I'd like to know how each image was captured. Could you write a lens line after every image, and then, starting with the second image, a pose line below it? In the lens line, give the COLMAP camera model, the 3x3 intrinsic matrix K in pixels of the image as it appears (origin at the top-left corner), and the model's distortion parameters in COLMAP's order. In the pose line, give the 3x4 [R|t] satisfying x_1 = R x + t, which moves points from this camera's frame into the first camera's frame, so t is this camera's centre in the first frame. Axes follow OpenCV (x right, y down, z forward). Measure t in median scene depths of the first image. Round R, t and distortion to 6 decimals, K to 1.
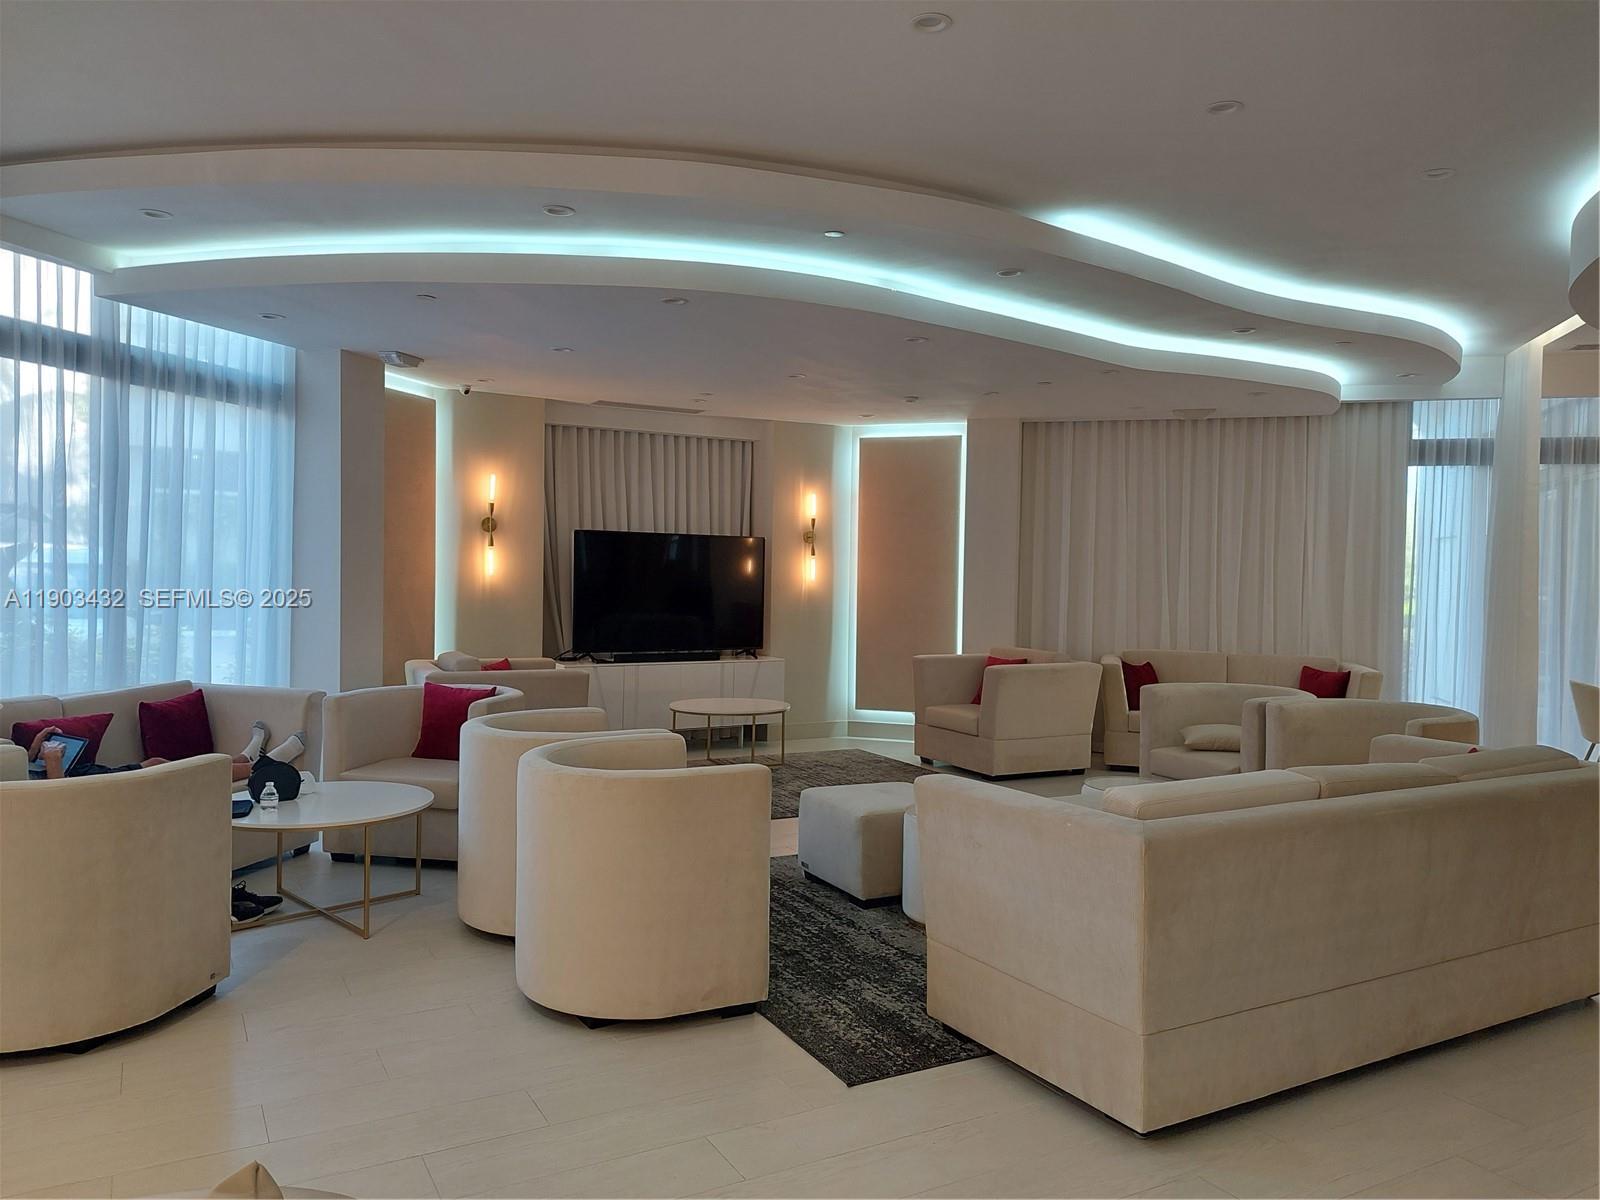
lens RADIAL K [[1189.5, 0, 800.0], [0, 1189.5, 600.0], [0, 0, 1]] dist [0.093384, -0.121292]
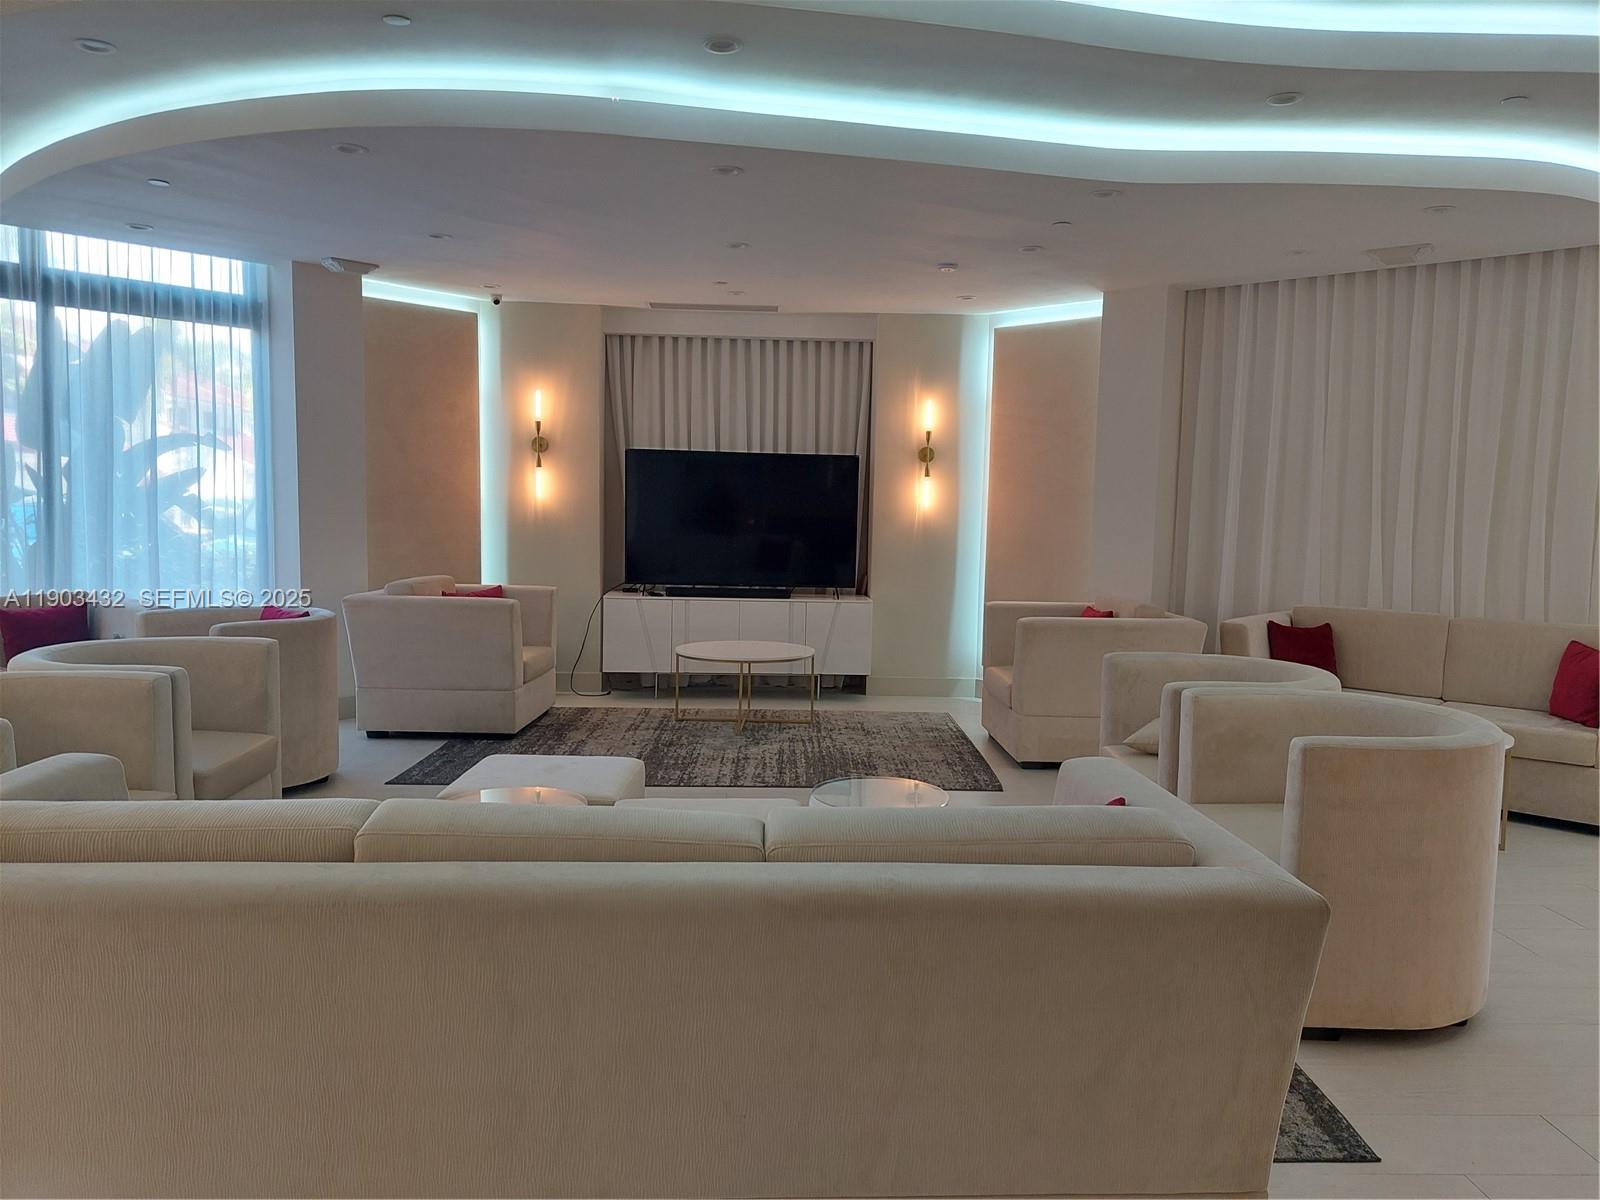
lens RADIAL K [[1189.5, 0, 800.0], [0, 1189.5, 600.0], [0, 0, 1]] dist [0.093384, -0.121292]
pose [[0.886804, 0.039121, -0.460487, 0.337302], [-0.015793, 0.998394, 0.054406, 0.004751], [0.461875, -0.040975, 0.885998, 0.235628]]
